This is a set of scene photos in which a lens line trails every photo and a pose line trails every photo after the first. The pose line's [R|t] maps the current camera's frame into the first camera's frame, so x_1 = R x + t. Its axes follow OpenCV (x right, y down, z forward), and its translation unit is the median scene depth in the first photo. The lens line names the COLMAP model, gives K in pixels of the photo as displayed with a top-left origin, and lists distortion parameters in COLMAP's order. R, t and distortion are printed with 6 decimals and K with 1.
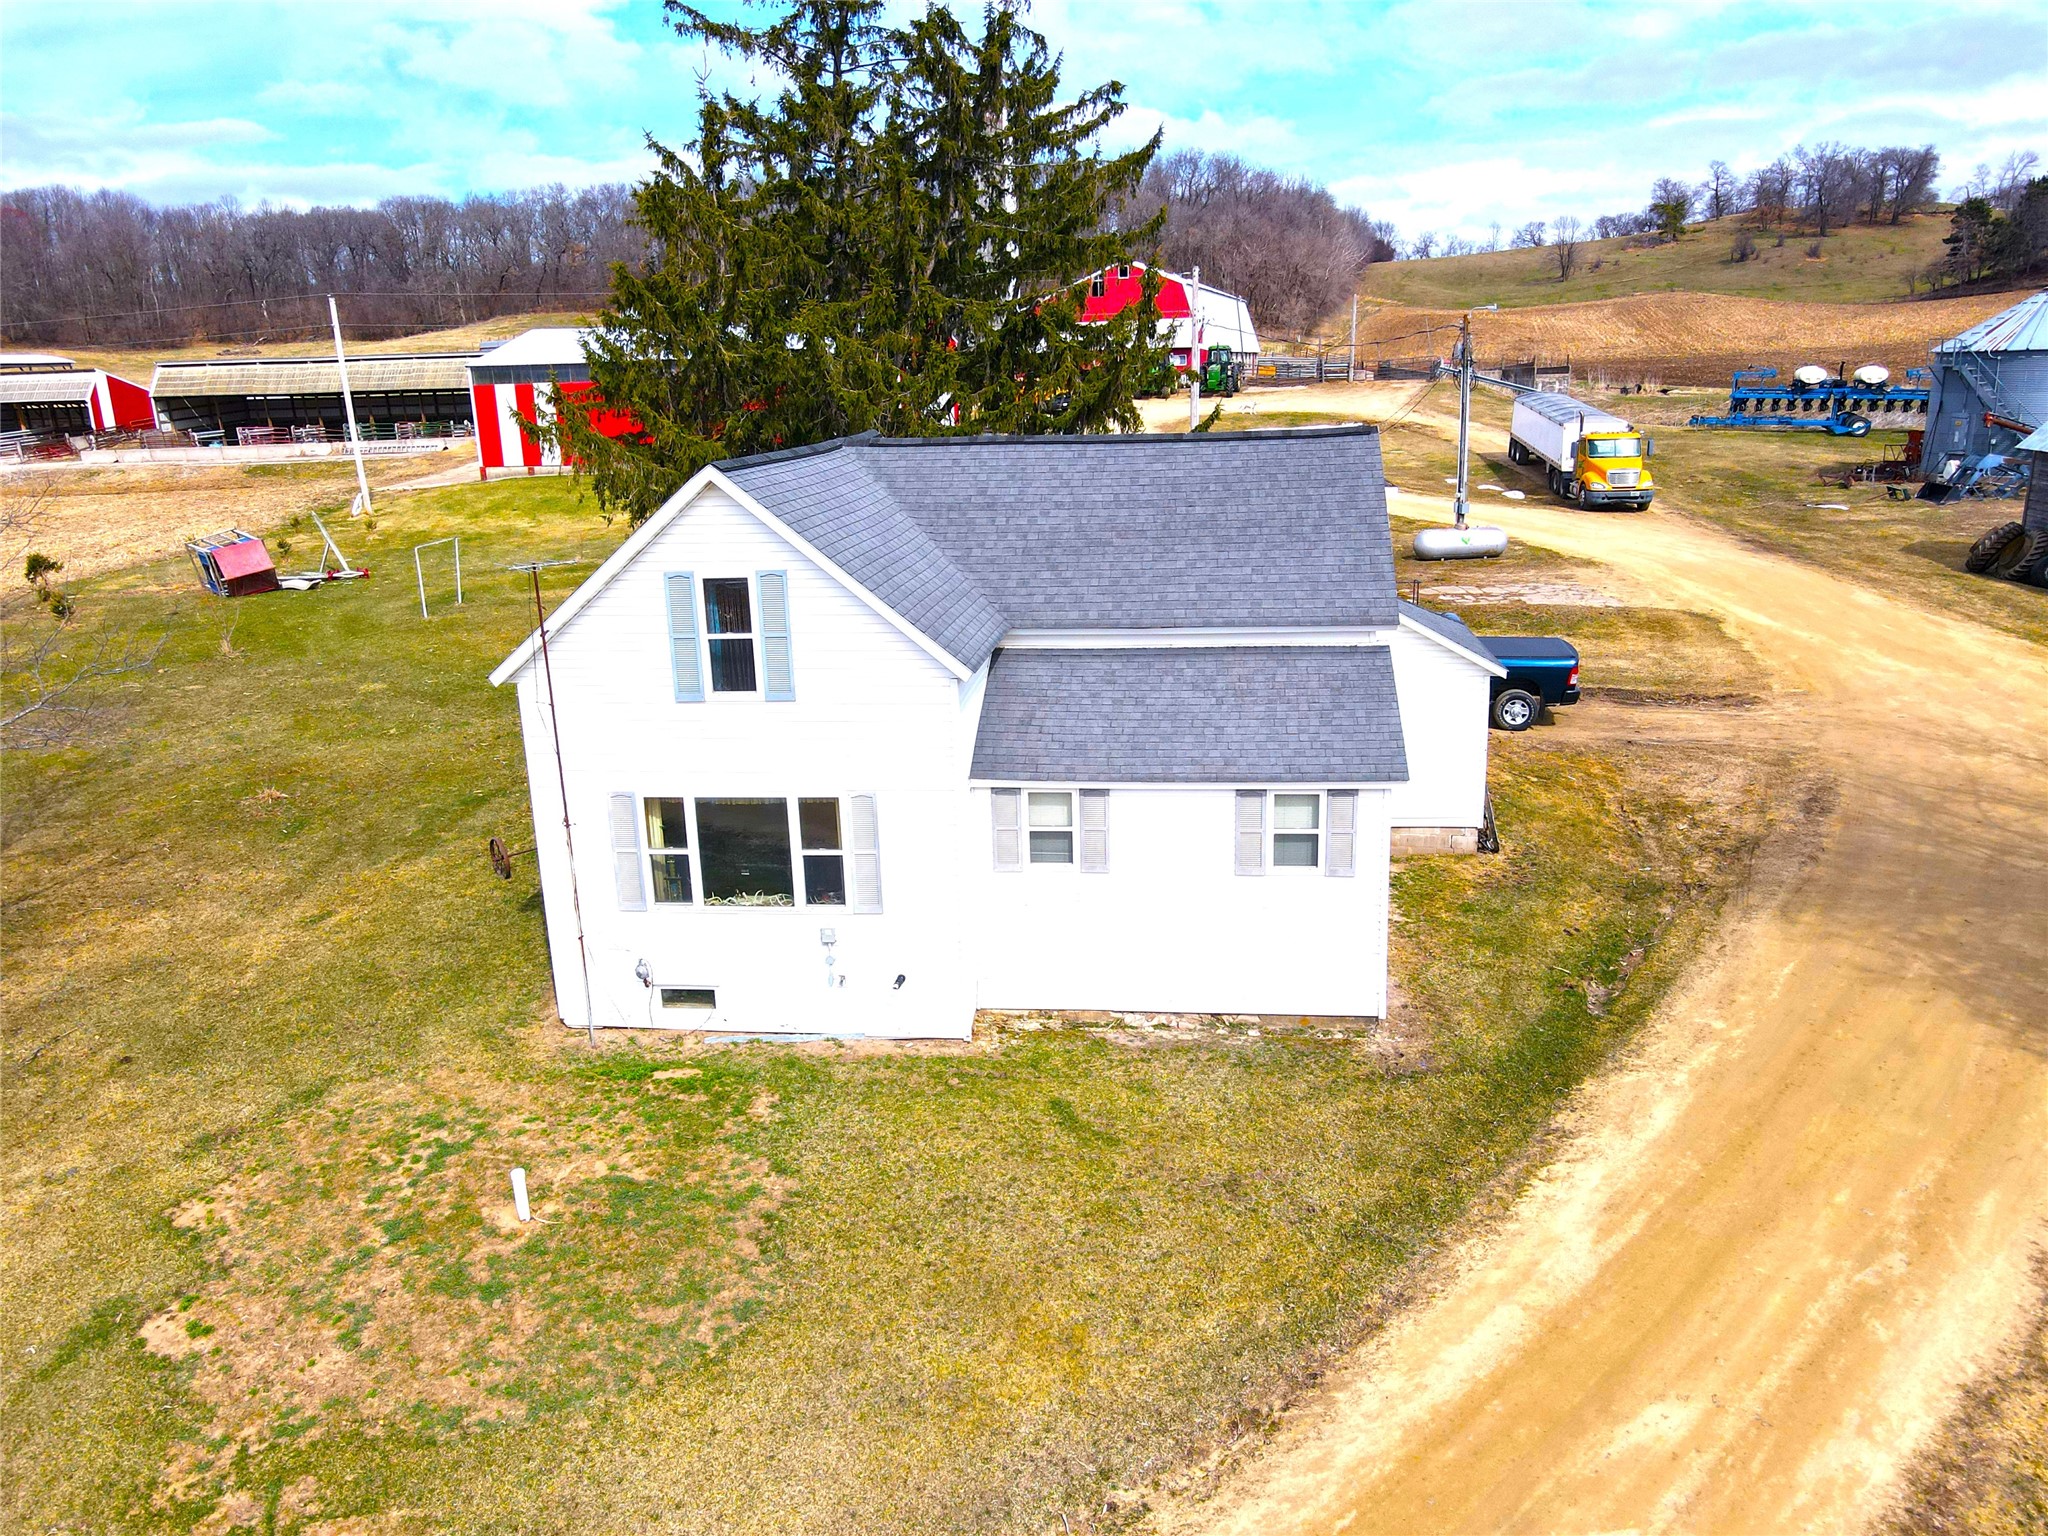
lens RADIAL K [[1503.0, 0, 1024.0], [0, 1503.0, 768.0], [0, 0, 1]] dist [0.020638, 0.004620]
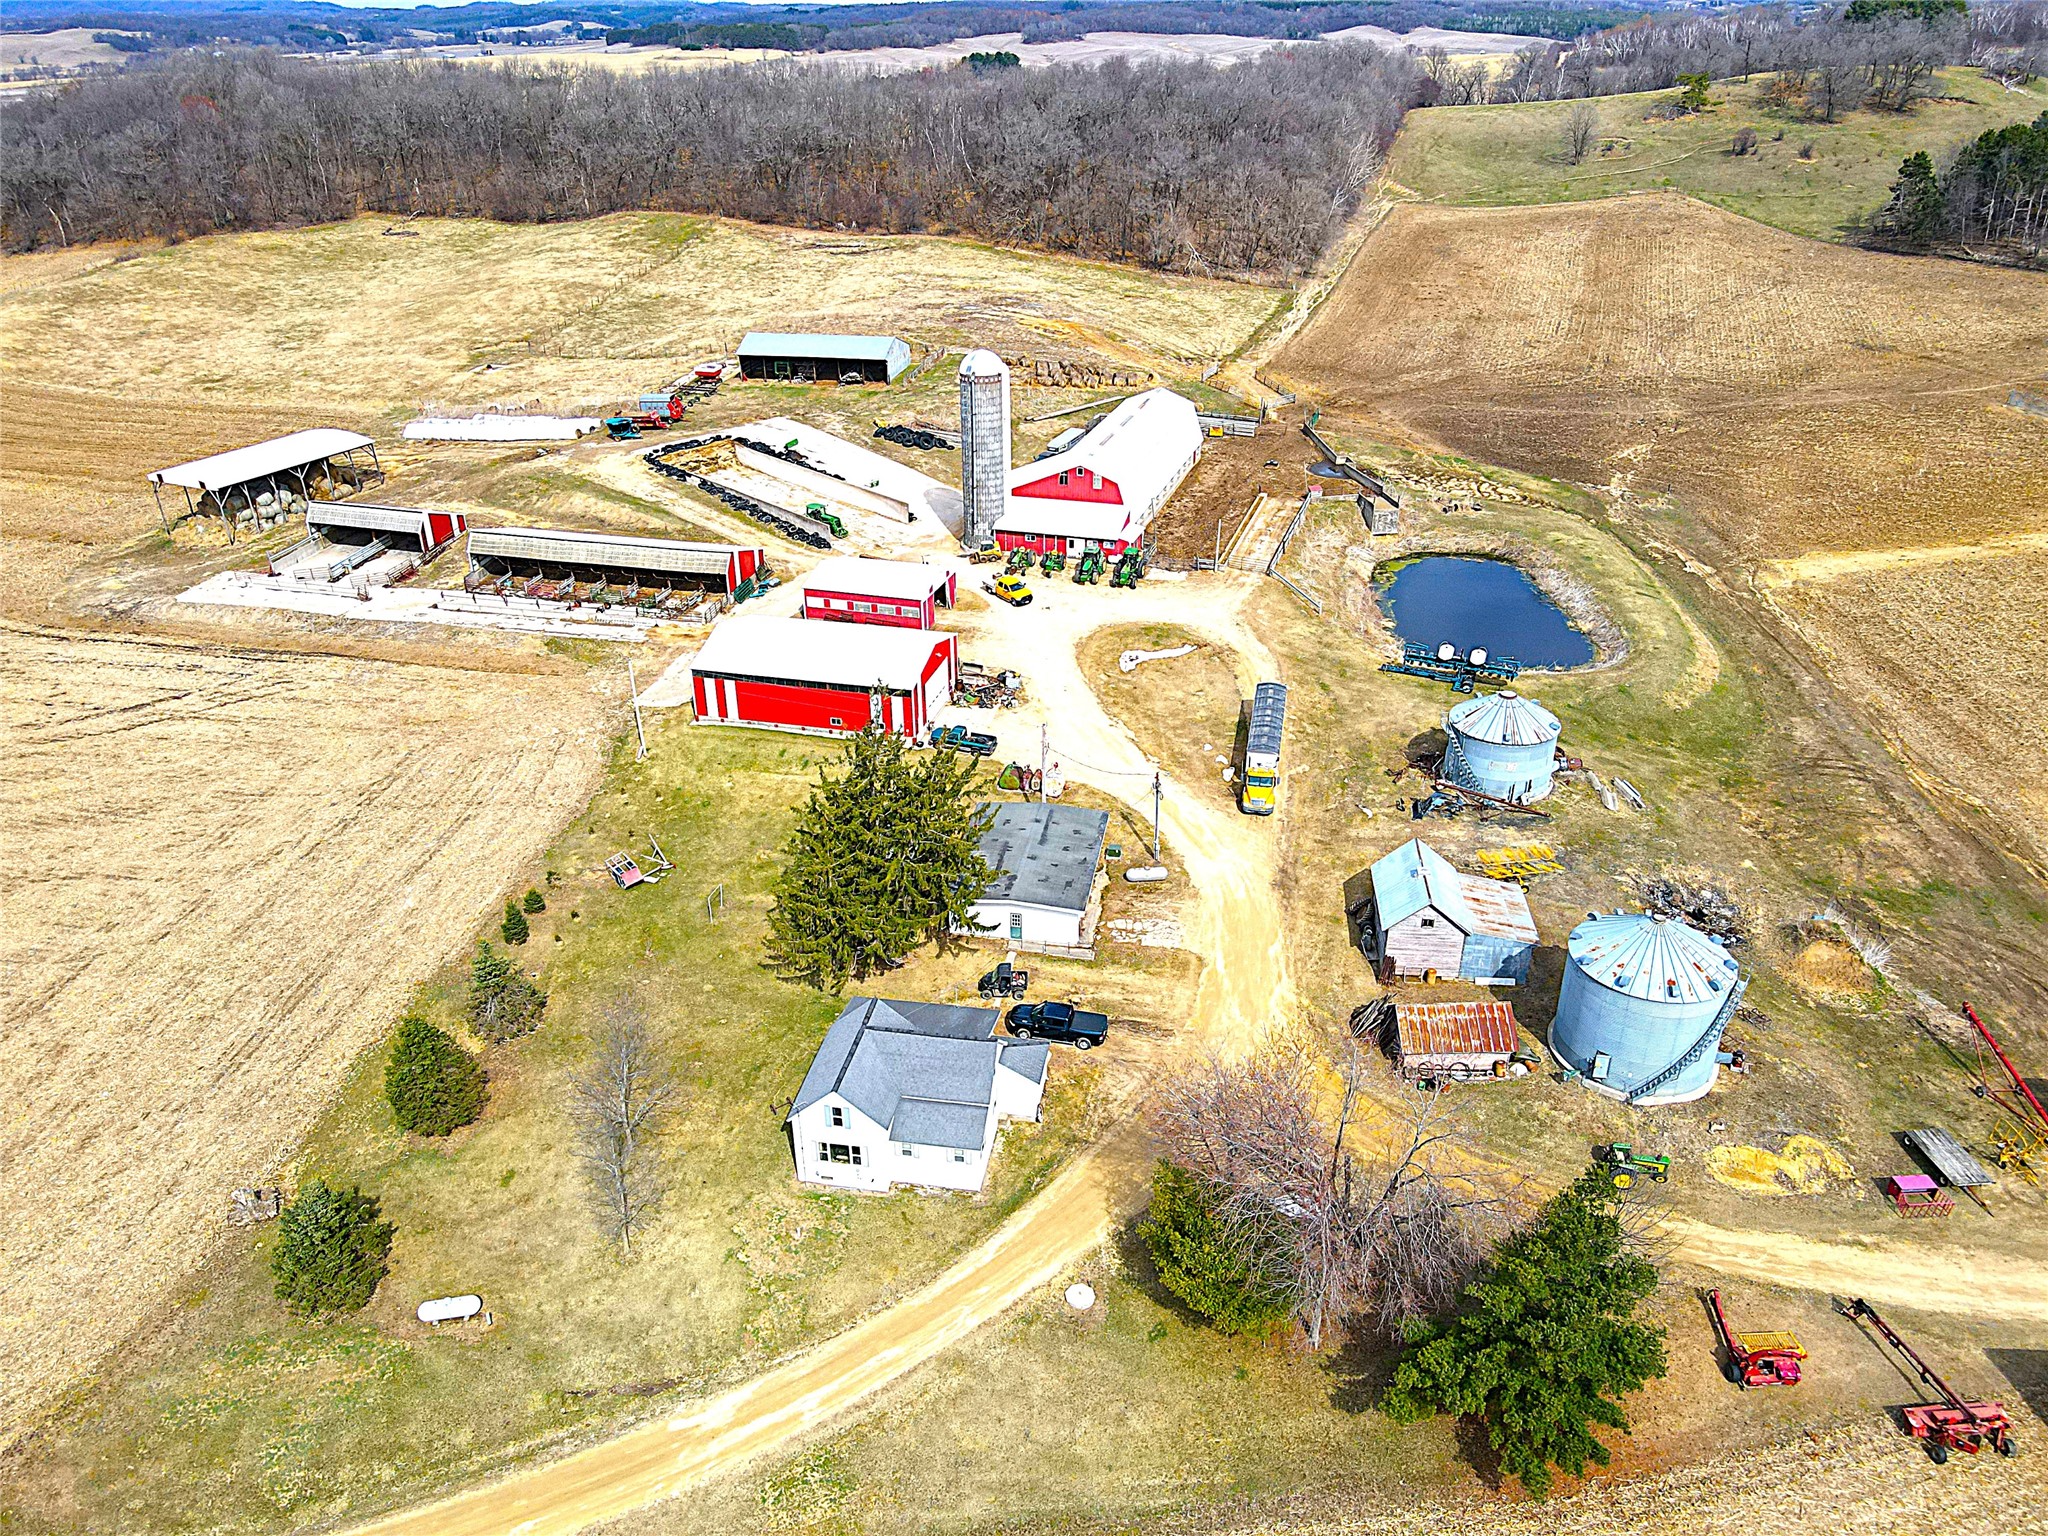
lens RADIAL K [[1508.2, 0, 1024.0], [0, 1508.2, 768.0], [0, 0, 1]] dist [-0.012790, 0.057267]
pose [[0.998024, 0.046013, -0.042789, 0.522673], [-0.036112, 0.977321, 0.208661, -2.088946], [0.051420, -0.206703, 0.977052, -3.248926]]
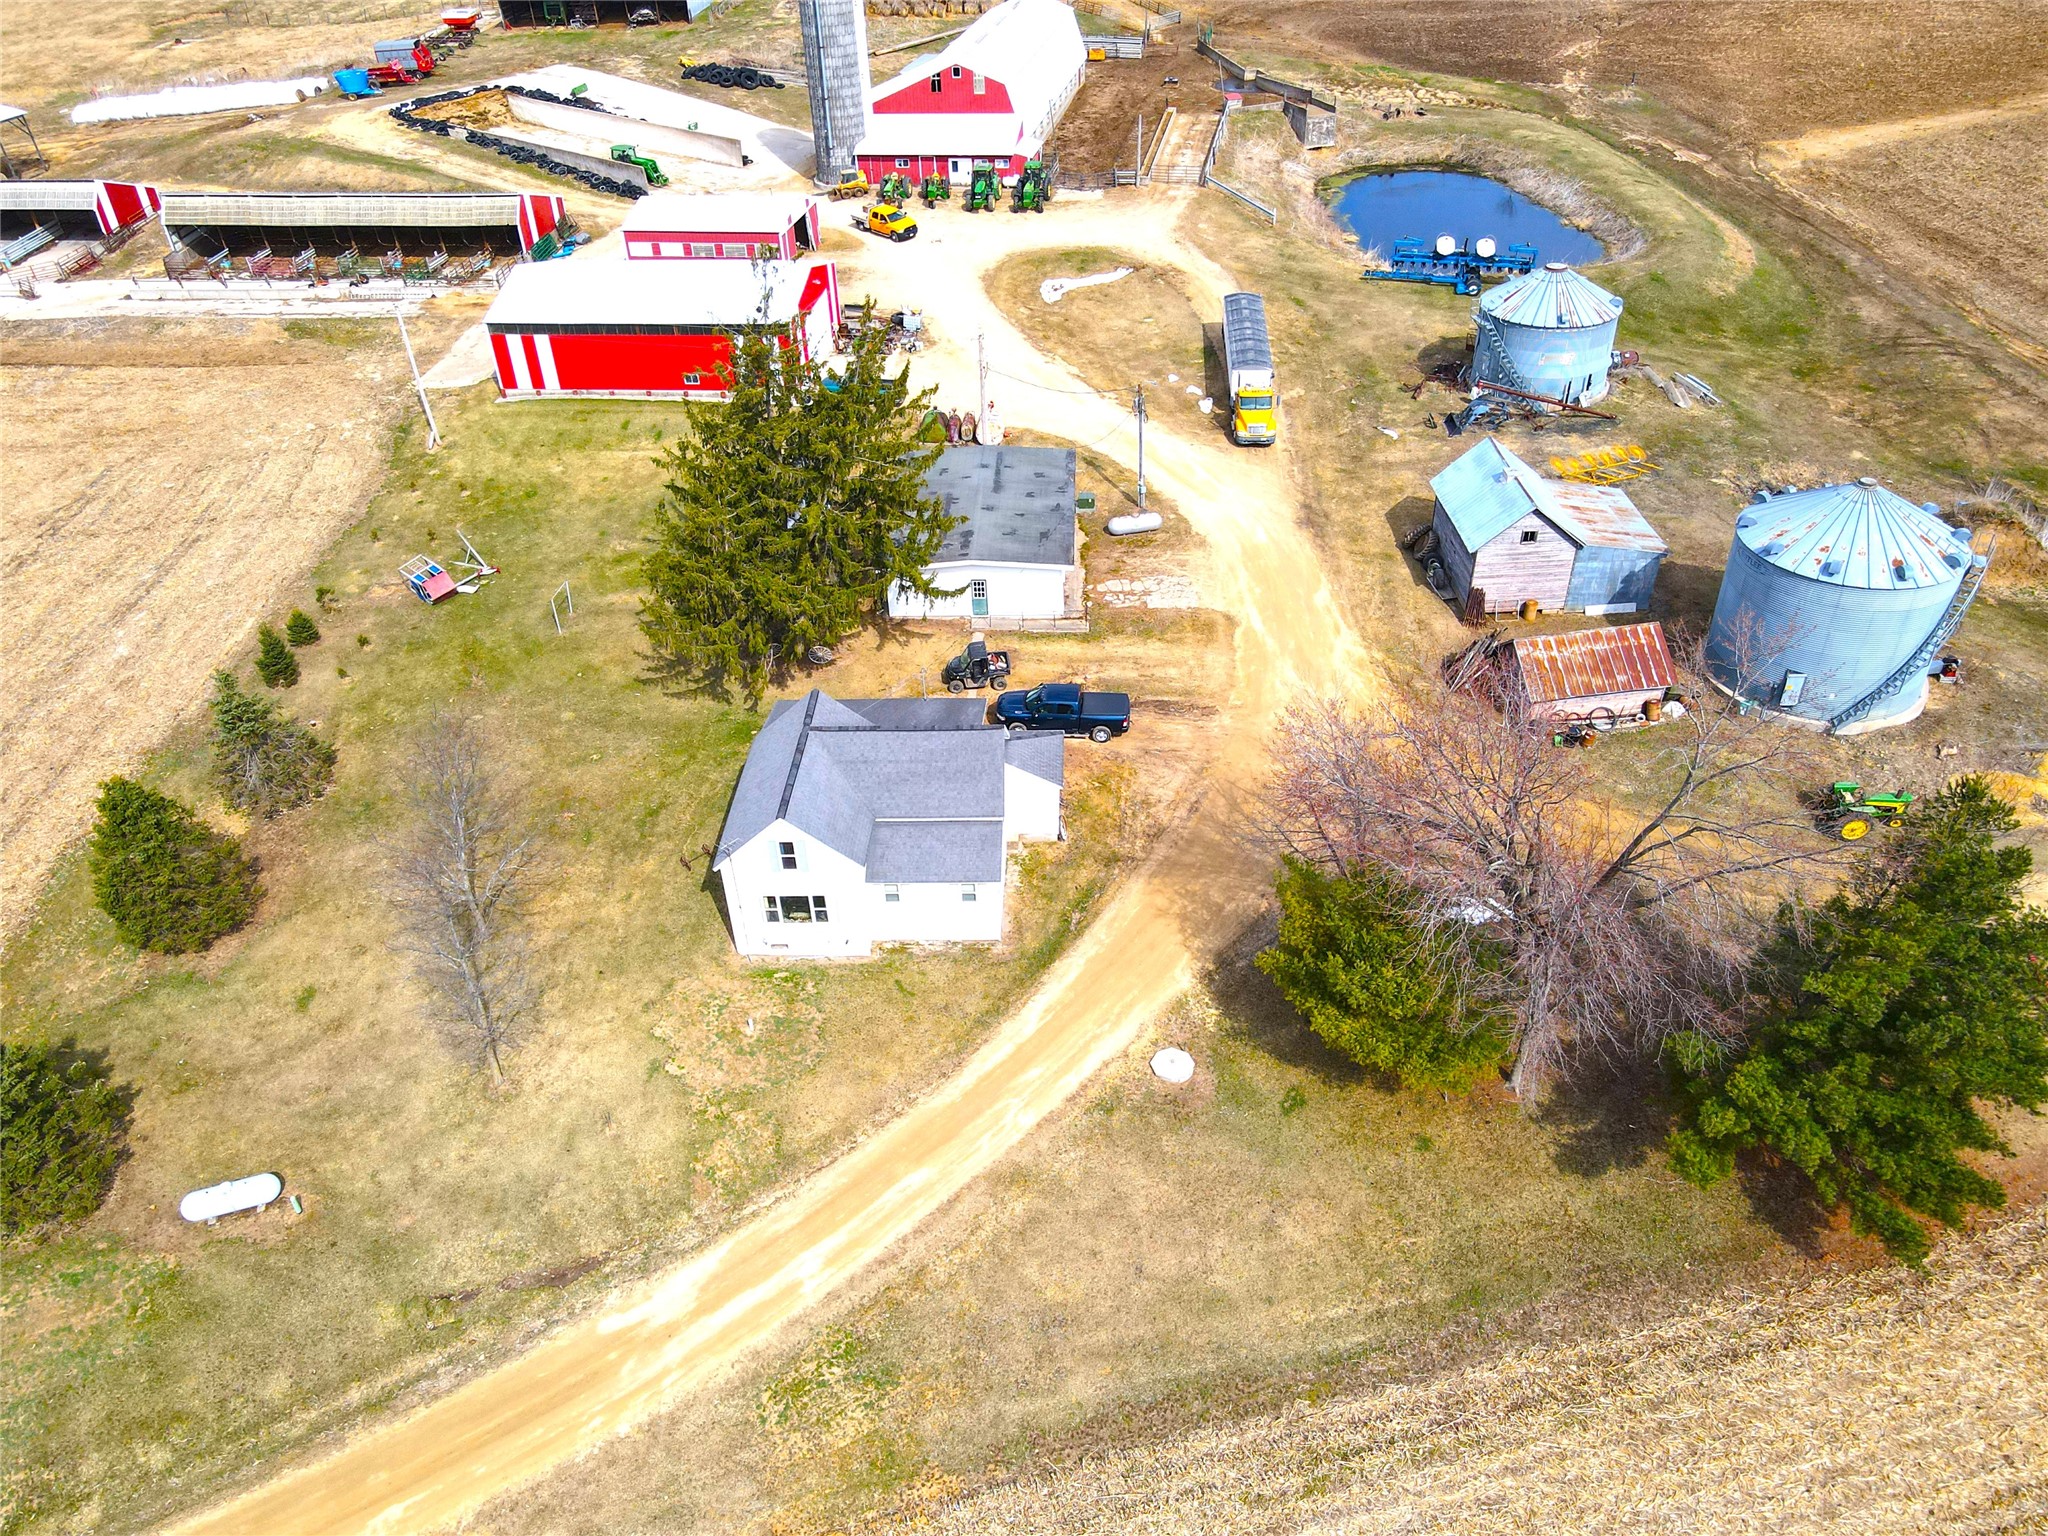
lens RADIAL K [[1514.3, 0, 1024.0], [0, 1514.3, 768.0], [0, 0, 1]] dist [-0.004048, 0.029367]
pose [[0.997017, -0.049708, 0.059045, 0.121842], [0.026446, 0.938704, 0.343710, -1.314883], [-0.072511, -0.341123, 0.937218, -1.939202]]
